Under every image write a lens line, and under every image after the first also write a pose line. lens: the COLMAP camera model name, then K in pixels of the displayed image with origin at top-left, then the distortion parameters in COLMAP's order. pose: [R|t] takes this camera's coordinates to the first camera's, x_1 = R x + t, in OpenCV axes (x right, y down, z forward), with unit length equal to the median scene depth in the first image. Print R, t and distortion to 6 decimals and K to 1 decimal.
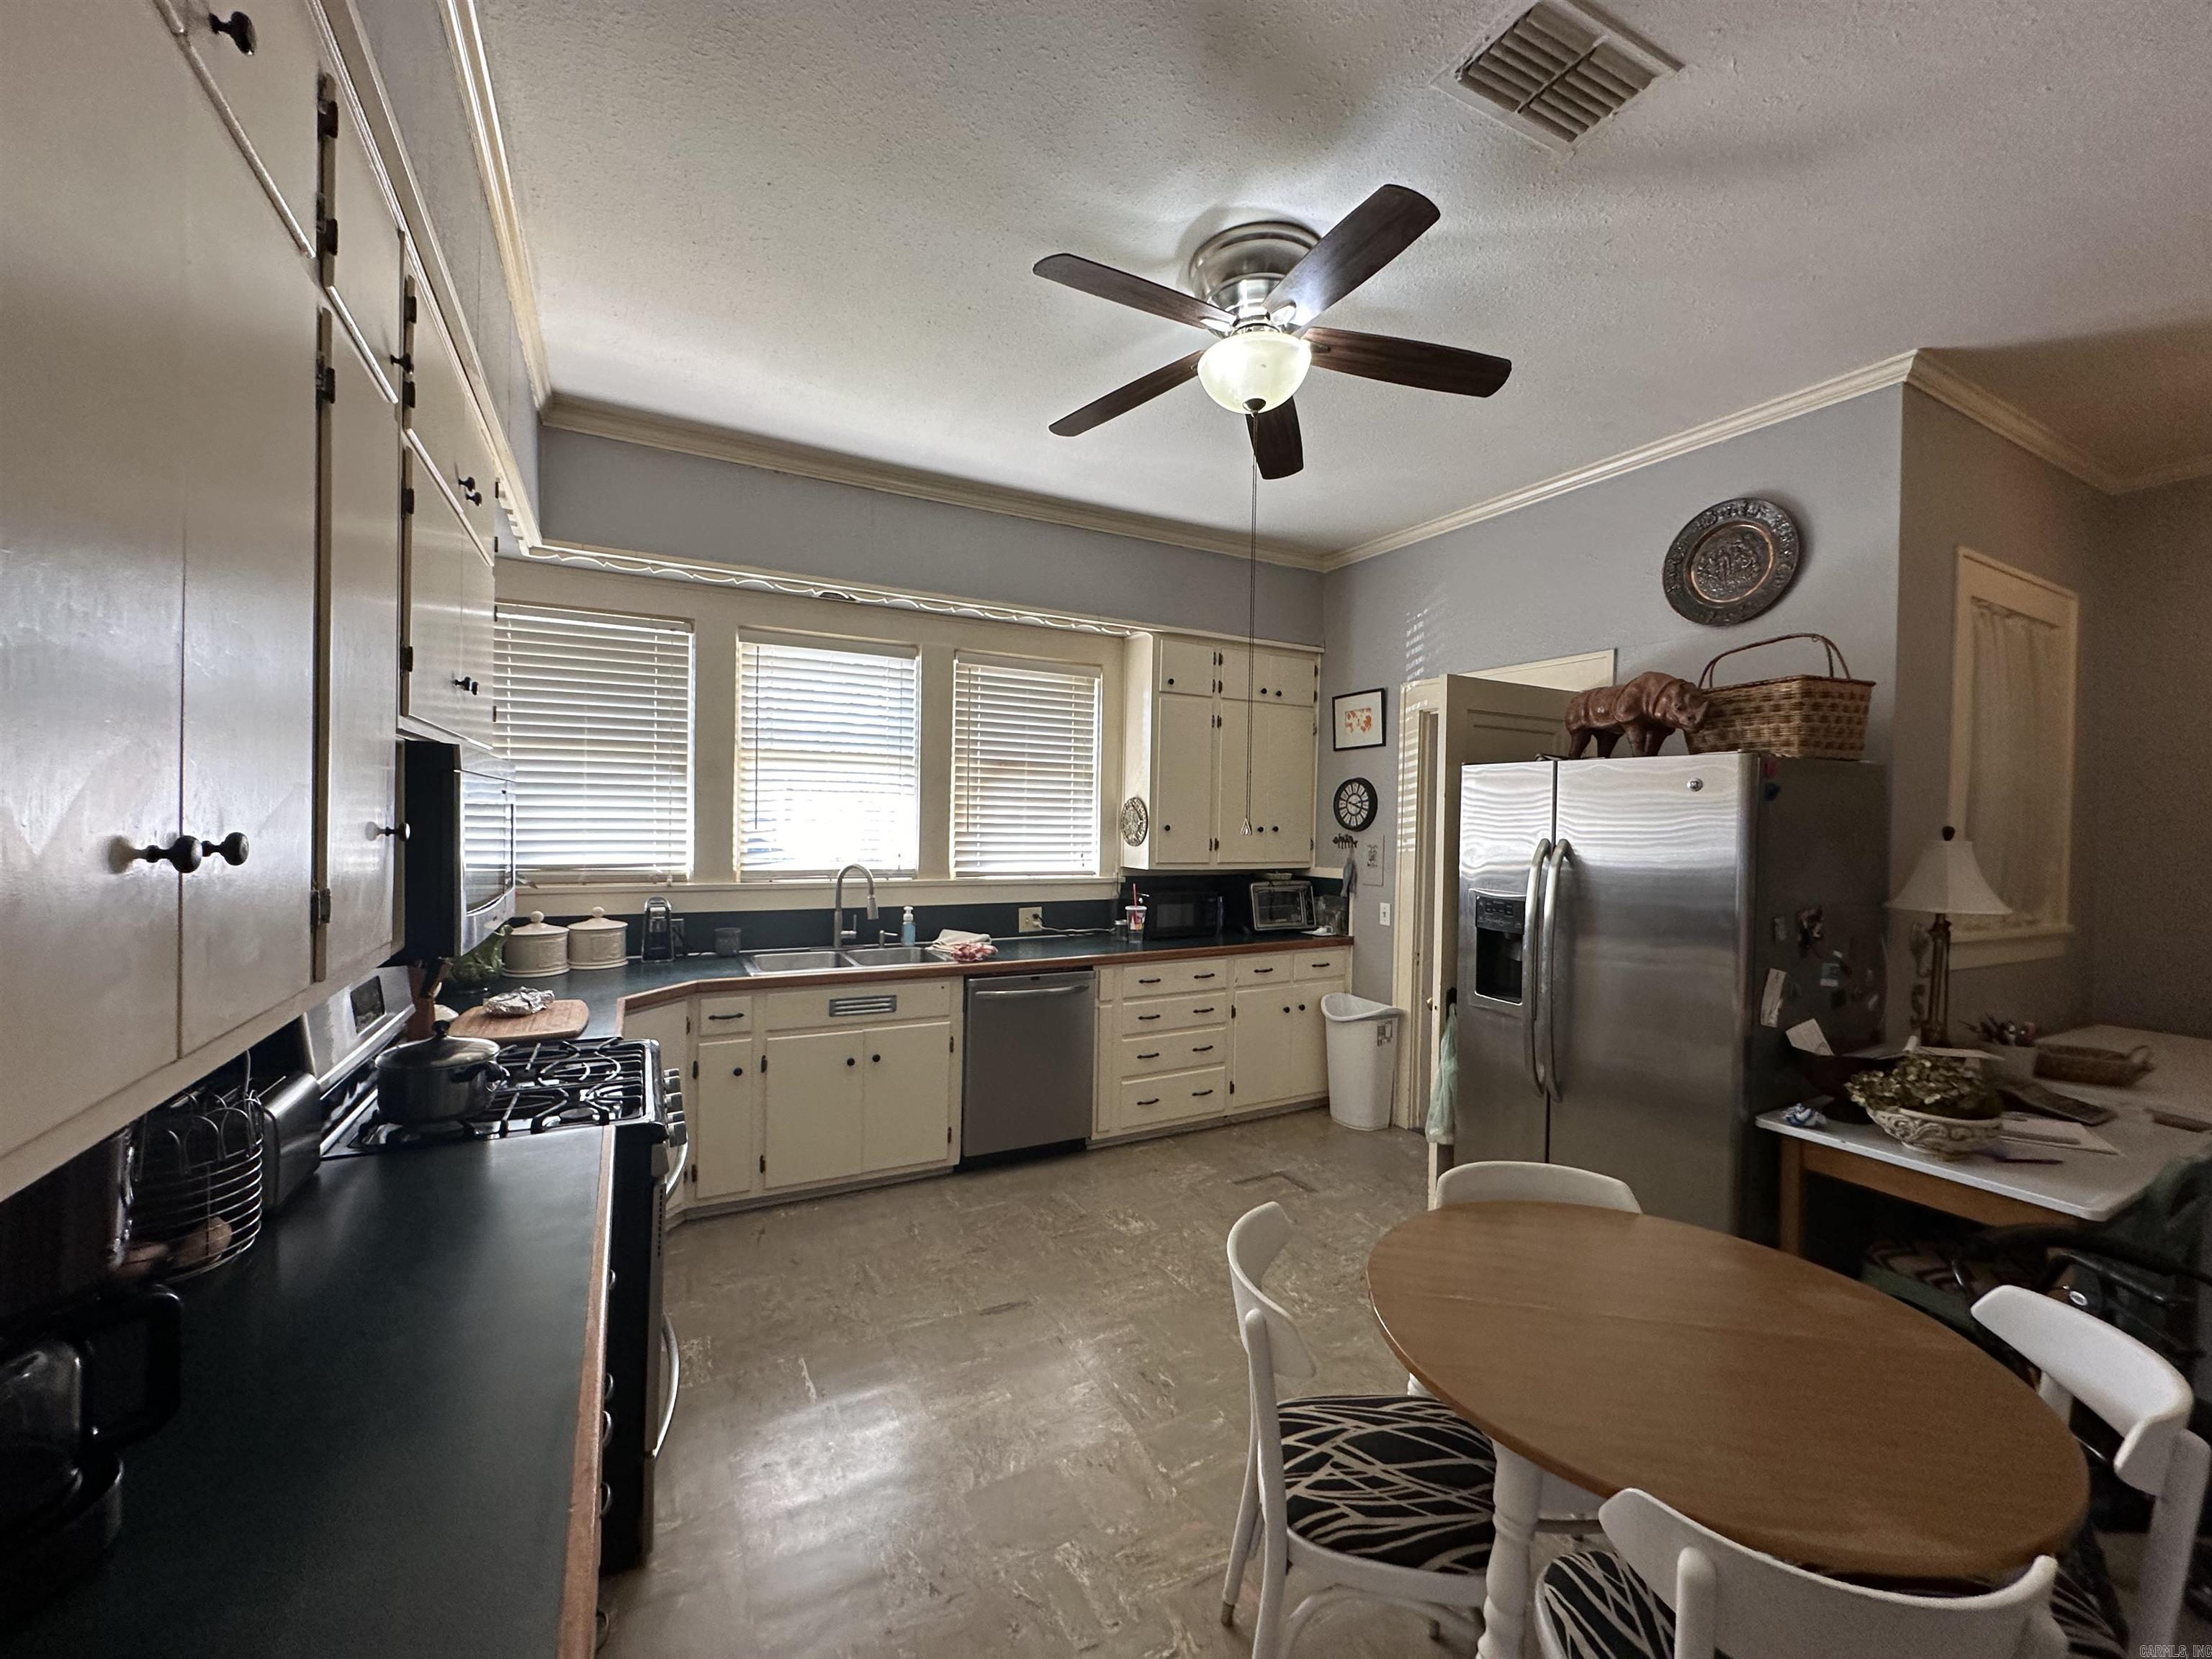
lens RADIAL K [[882.1, 0, 1110.0], [0, 882.1, 826.5], [0, 0, 1]] dist [0.000469, 0.000014]
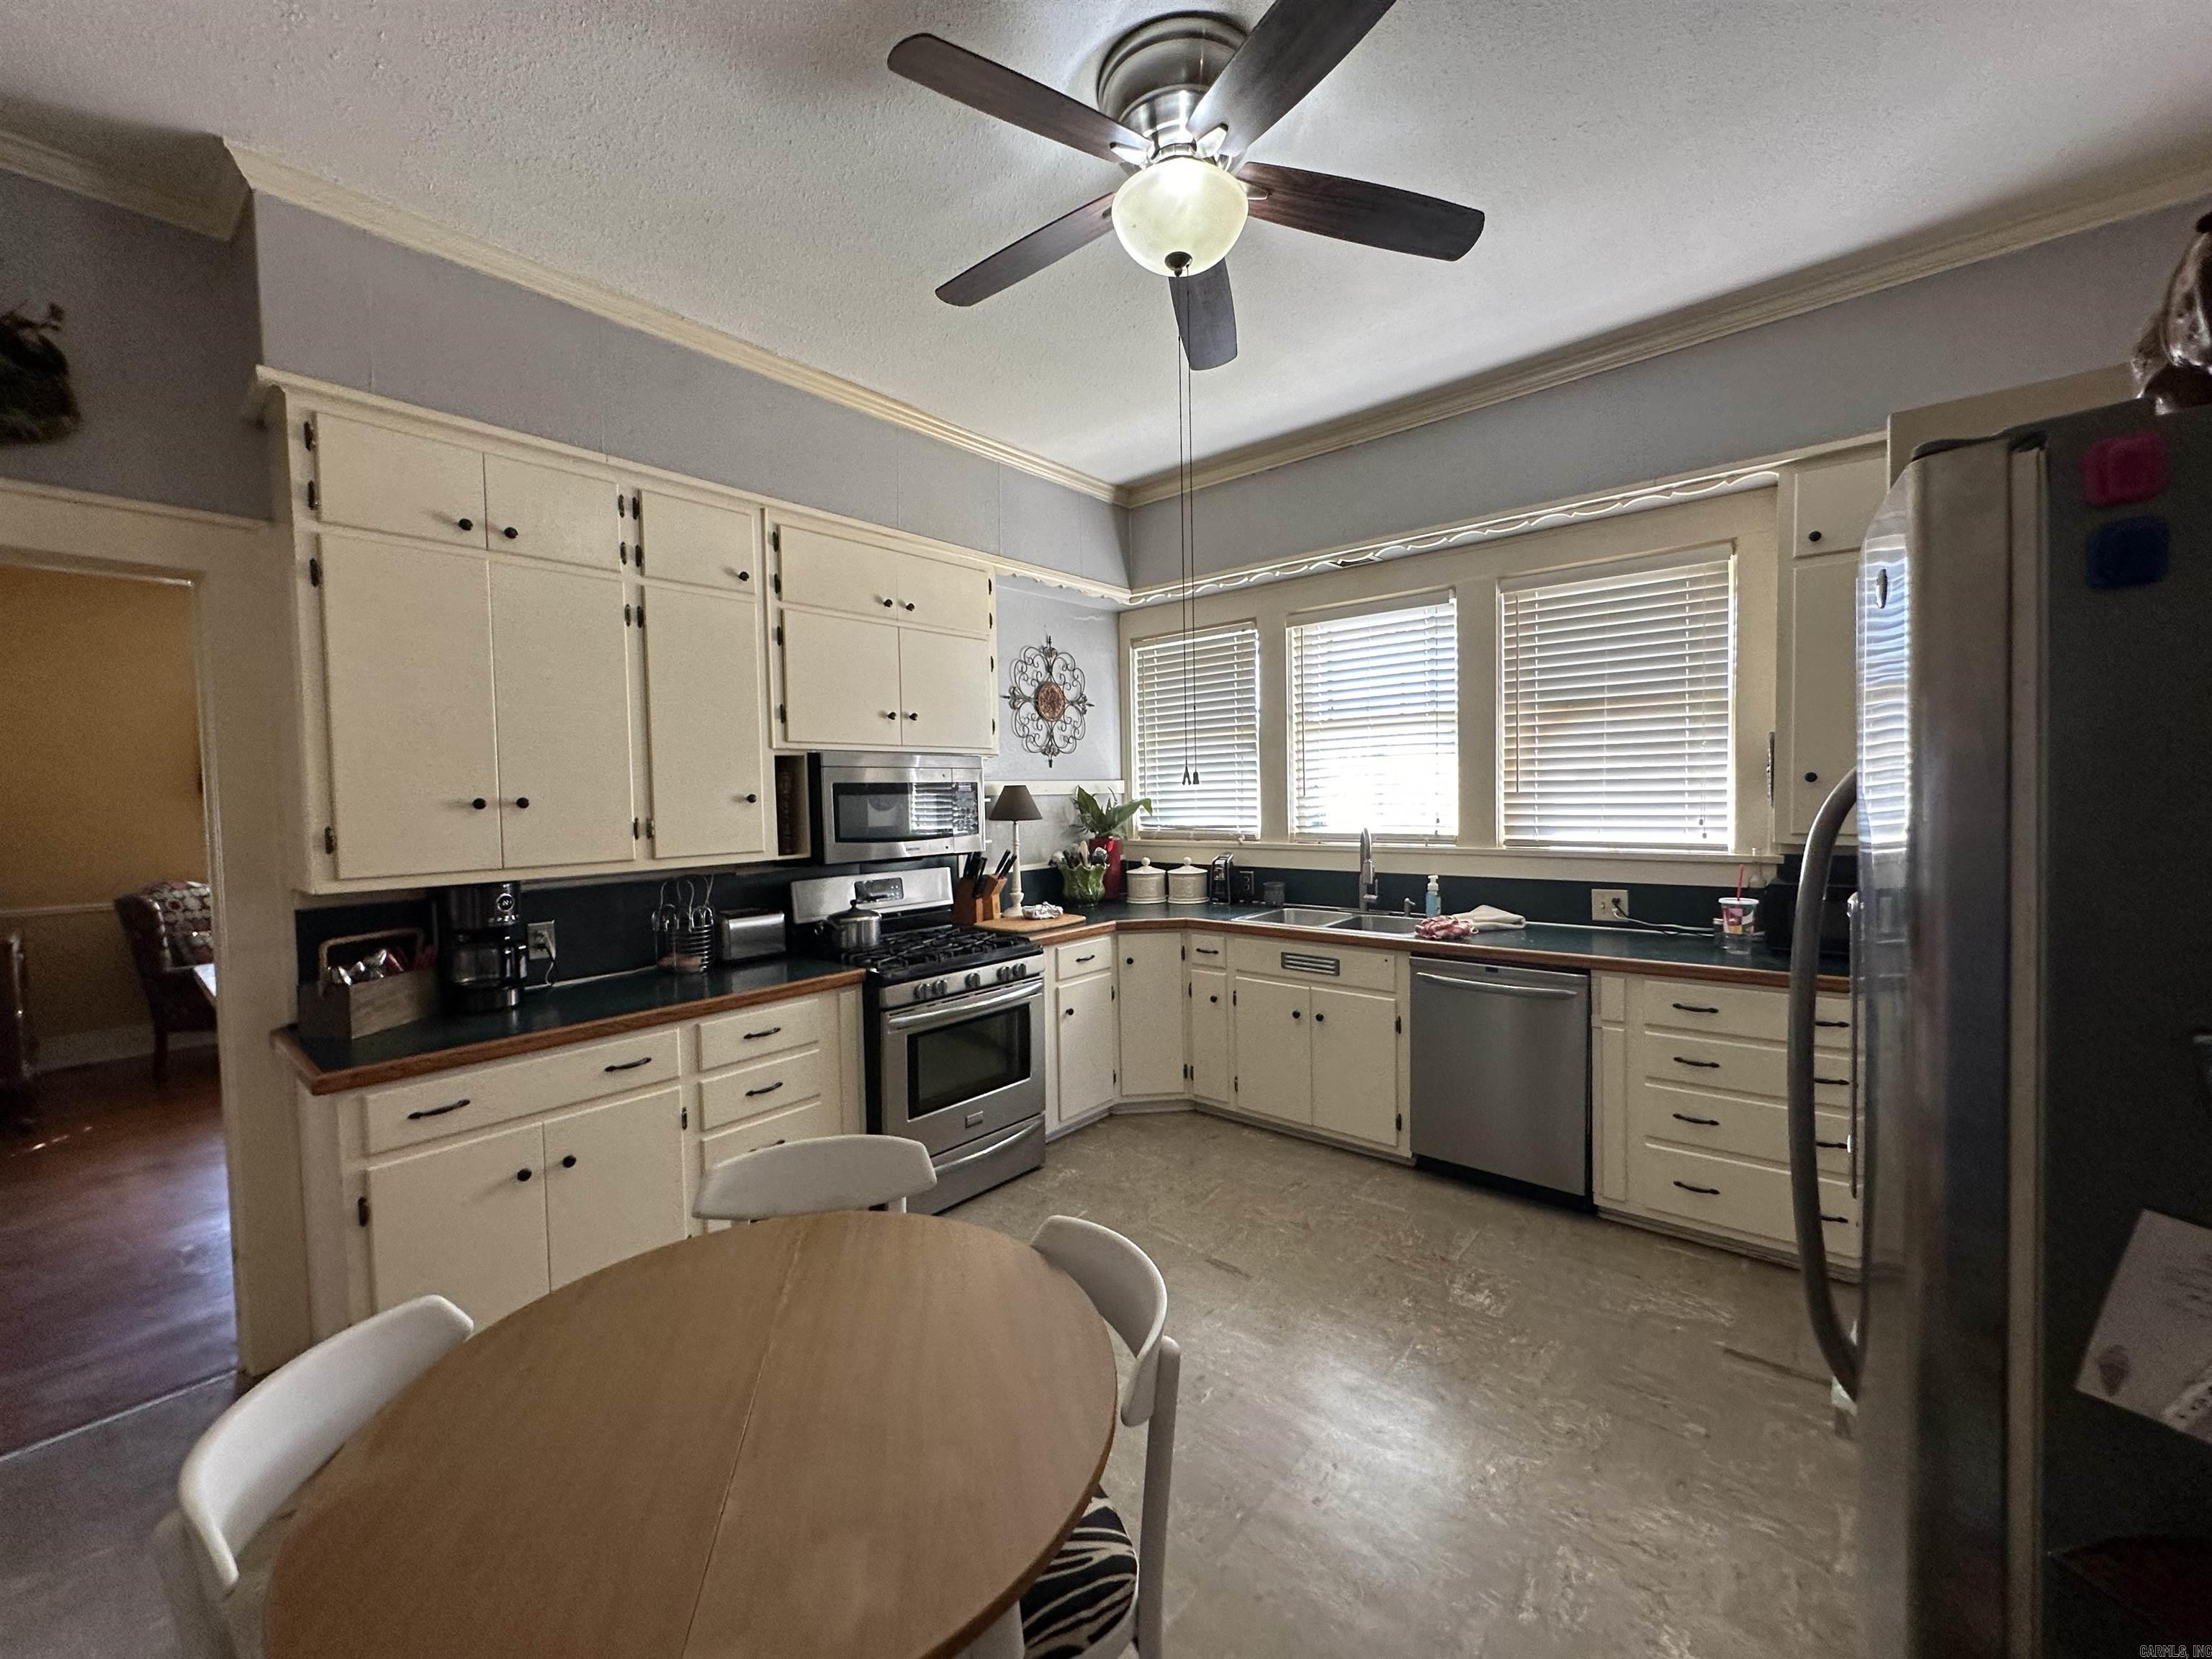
lens RADIAL K [[882.1, 0, 1109.4], [0, 882.1, 828.5], [0, 0, 1]] dist [0.000469, 0.000014]
pose [[0.368678, 0.008434, -0.929519, 0.529600], [0.017979, 0.999707, 0.016201, 0.022152], [0.929383, -0.022684, 0.368418, 0.366786]]
